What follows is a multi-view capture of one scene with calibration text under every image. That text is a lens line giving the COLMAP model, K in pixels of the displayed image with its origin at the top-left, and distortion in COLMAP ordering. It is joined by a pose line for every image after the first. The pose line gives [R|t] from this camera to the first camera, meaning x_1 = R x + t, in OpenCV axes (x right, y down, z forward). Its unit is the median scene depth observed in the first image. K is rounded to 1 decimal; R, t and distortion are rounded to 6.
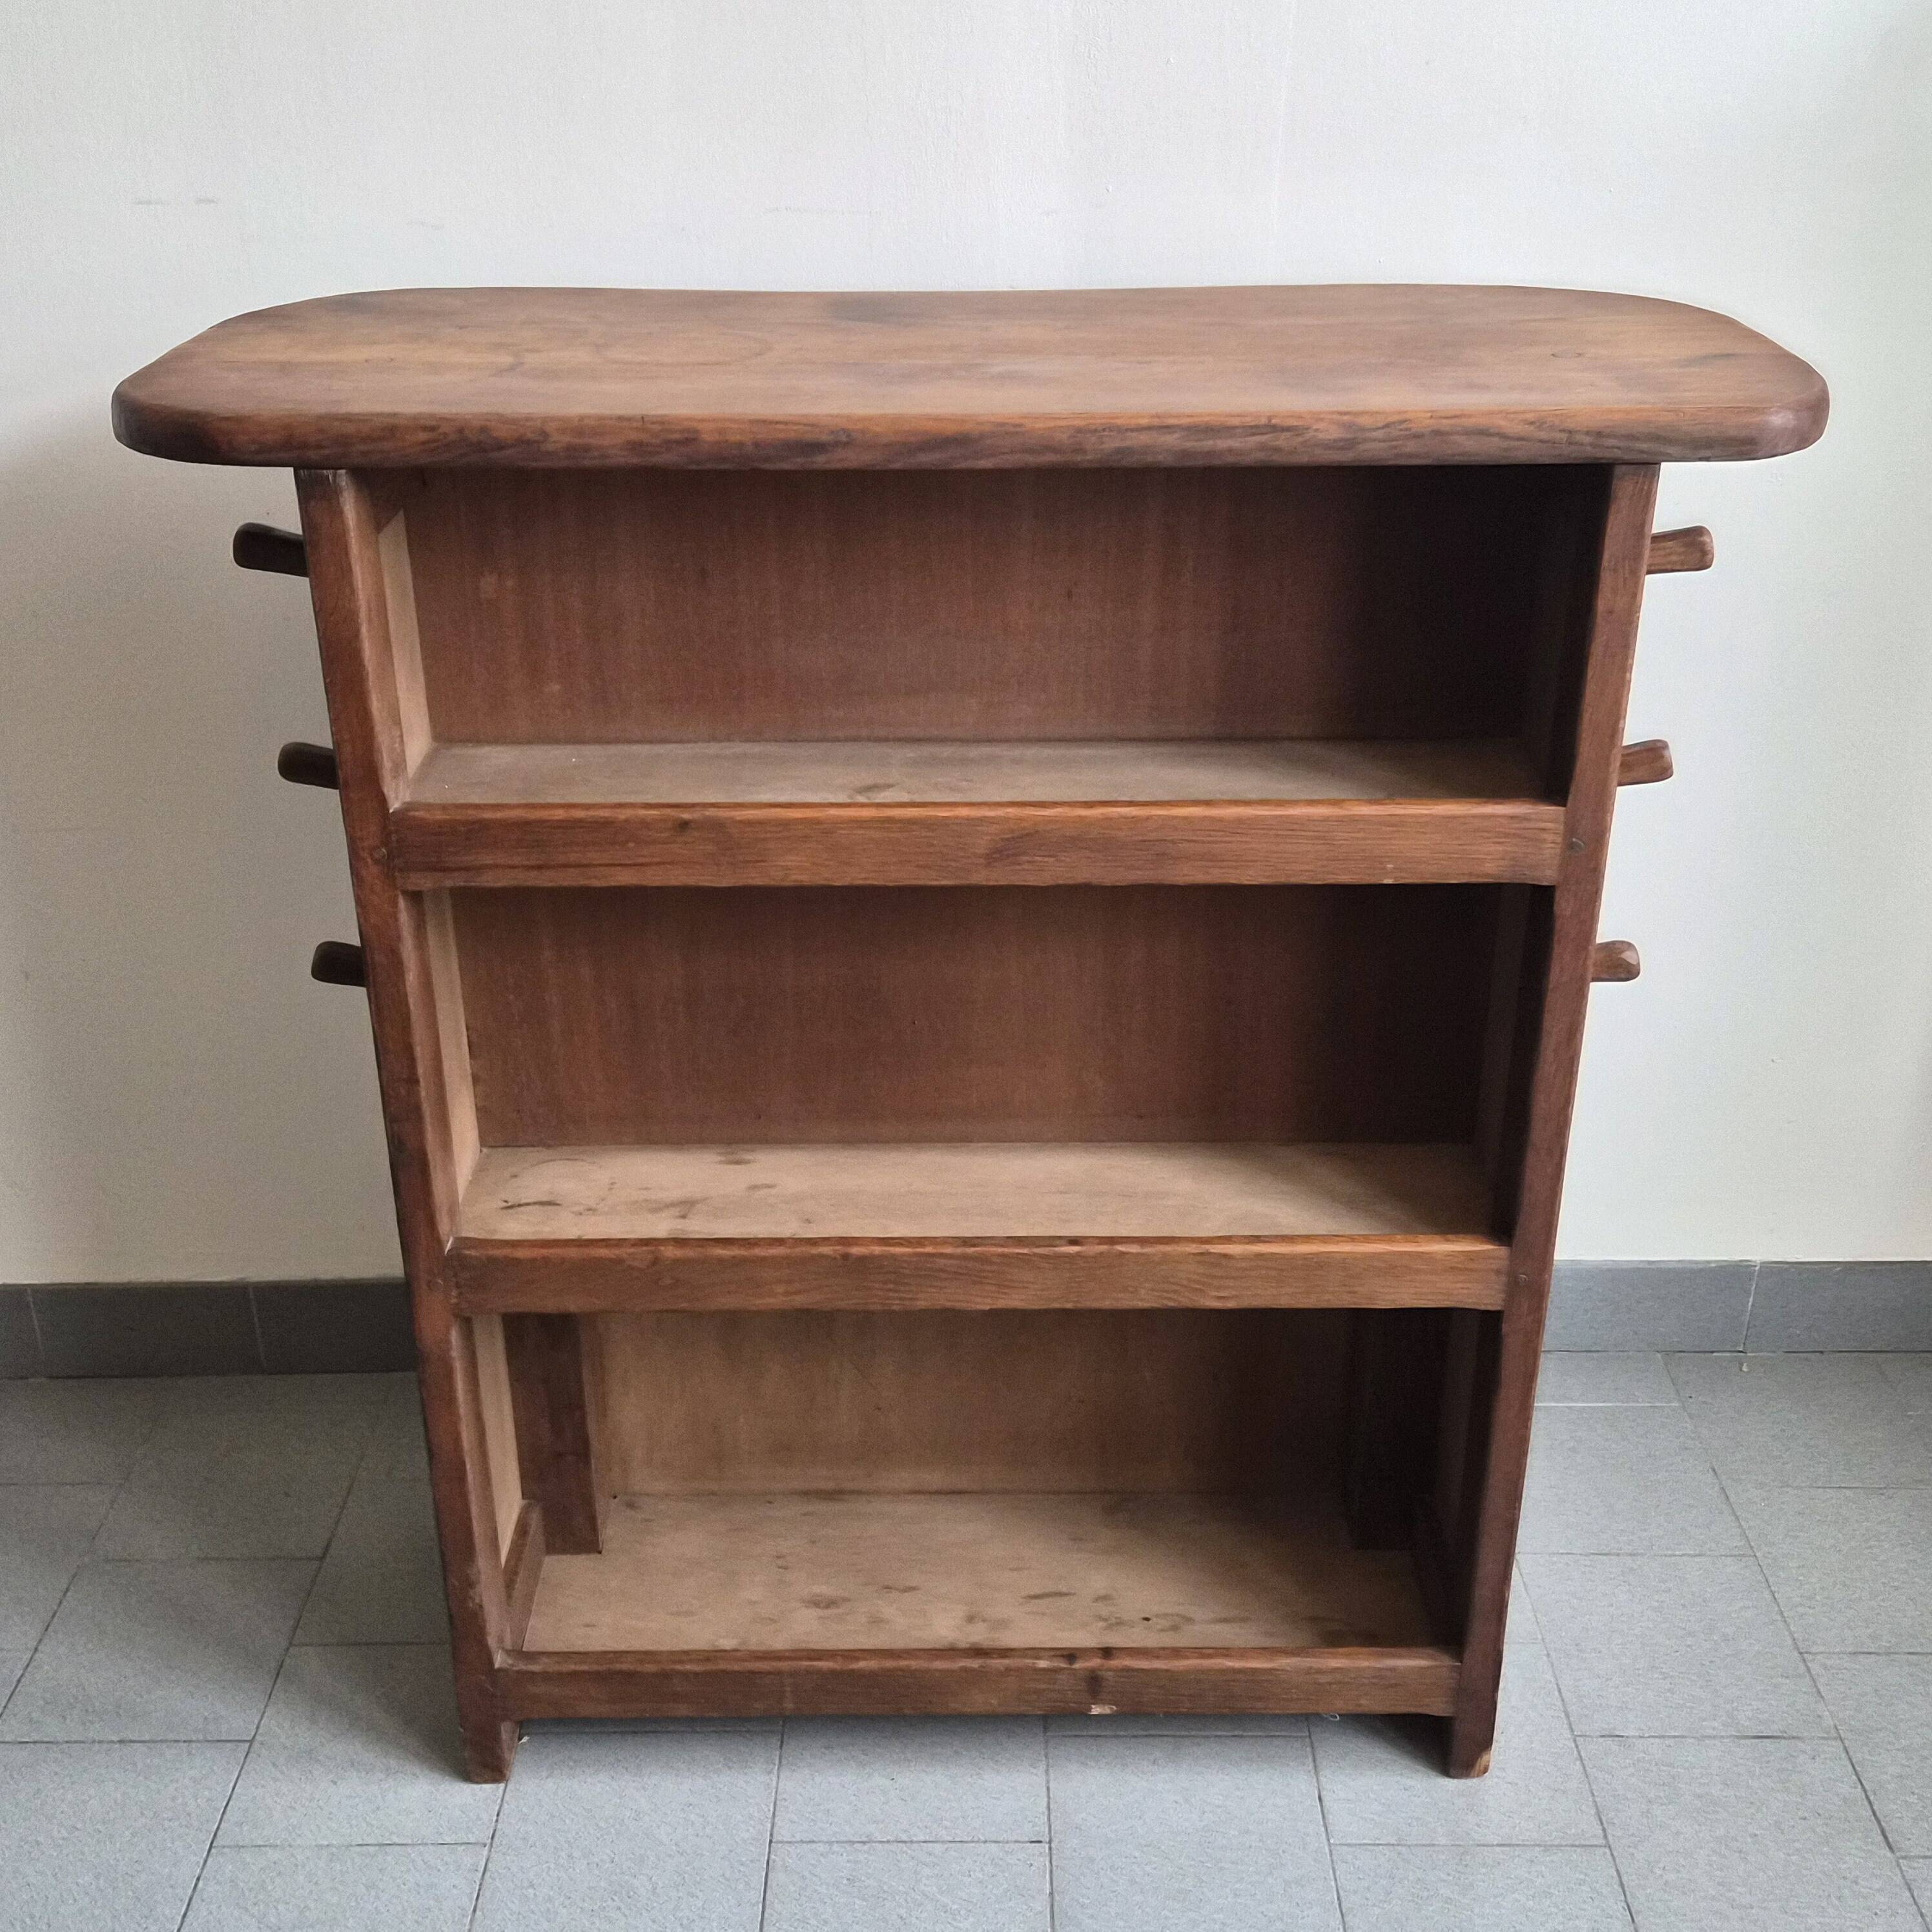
lens RADIAL K [[2306.0, 0, 980.0], [0, 2306.0, 961.0], [0, 0, 1]] dist [0.041216, 0.000000]
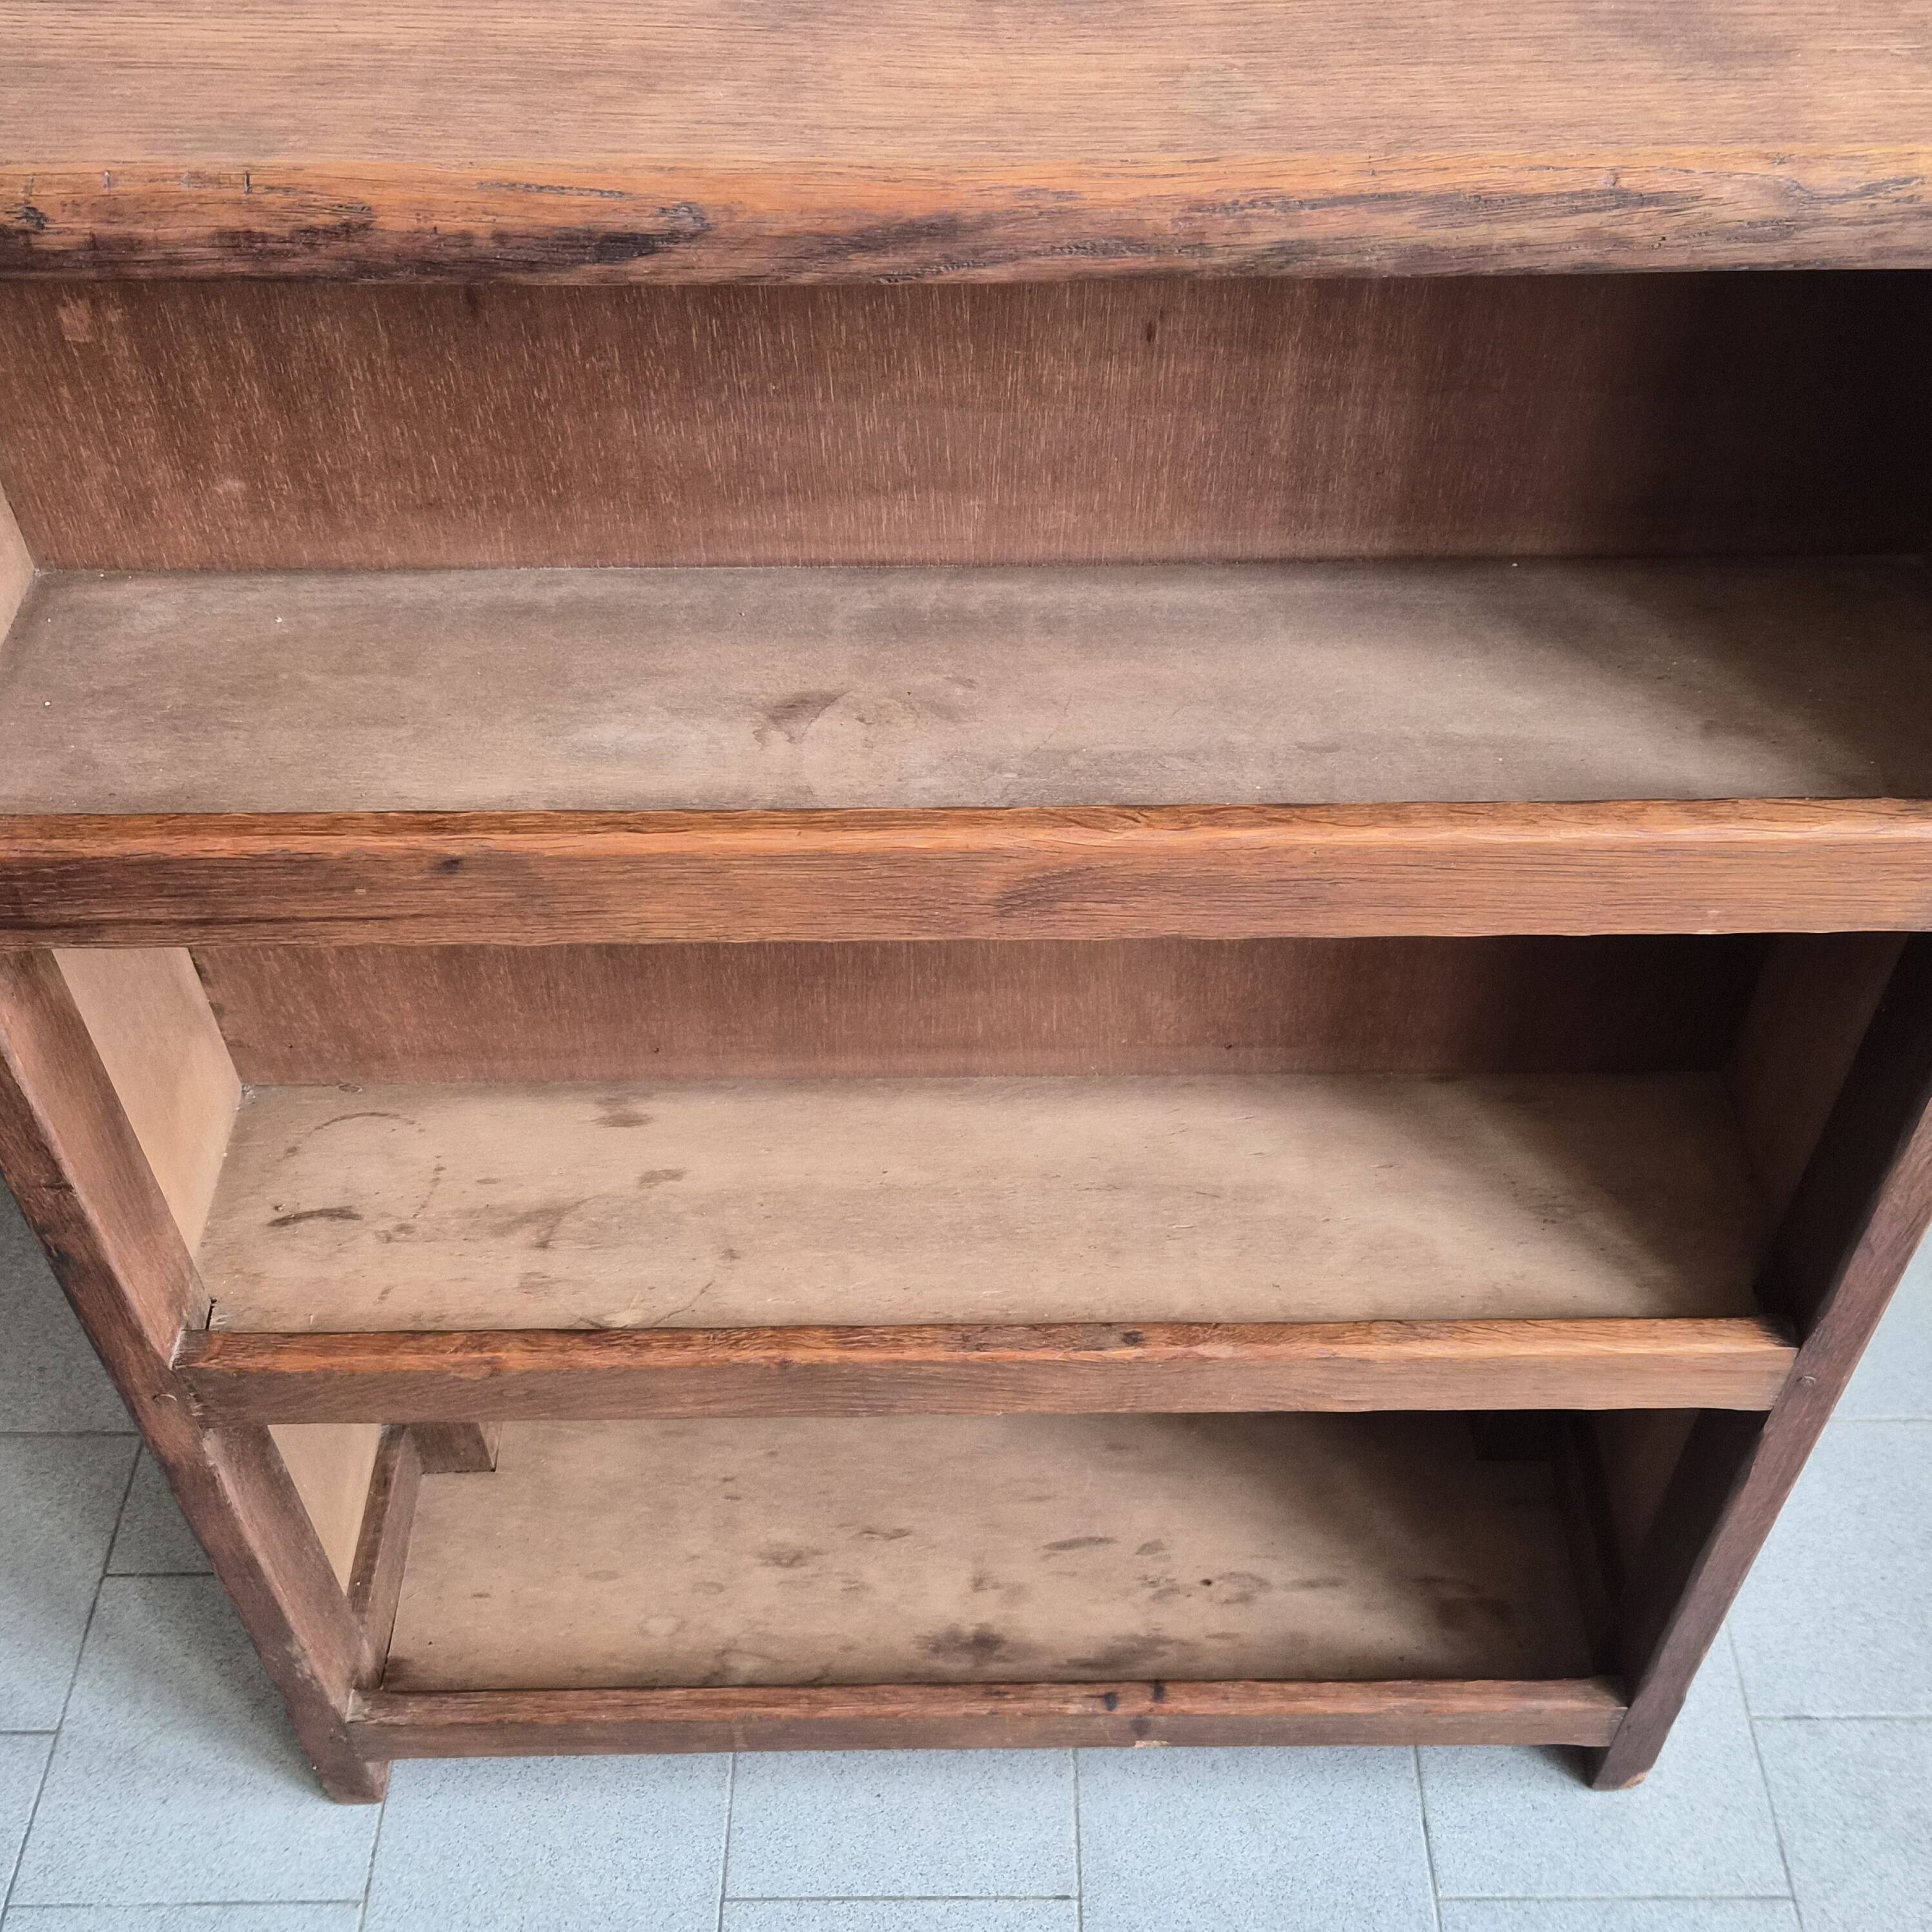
lens RADIAL K [[2306.0, 0, 993.4], [0, 2306.0, 1005.9], [0, 0, 1]] dist [0.041216, 0.000000]
pose [[0.999998, -0.001956, 0.000391, 0.001288], [0.001670, 0.928160, 0.372178, -0.209269], [-0.001091, -0.372177, 0.928161, 0.422180]]
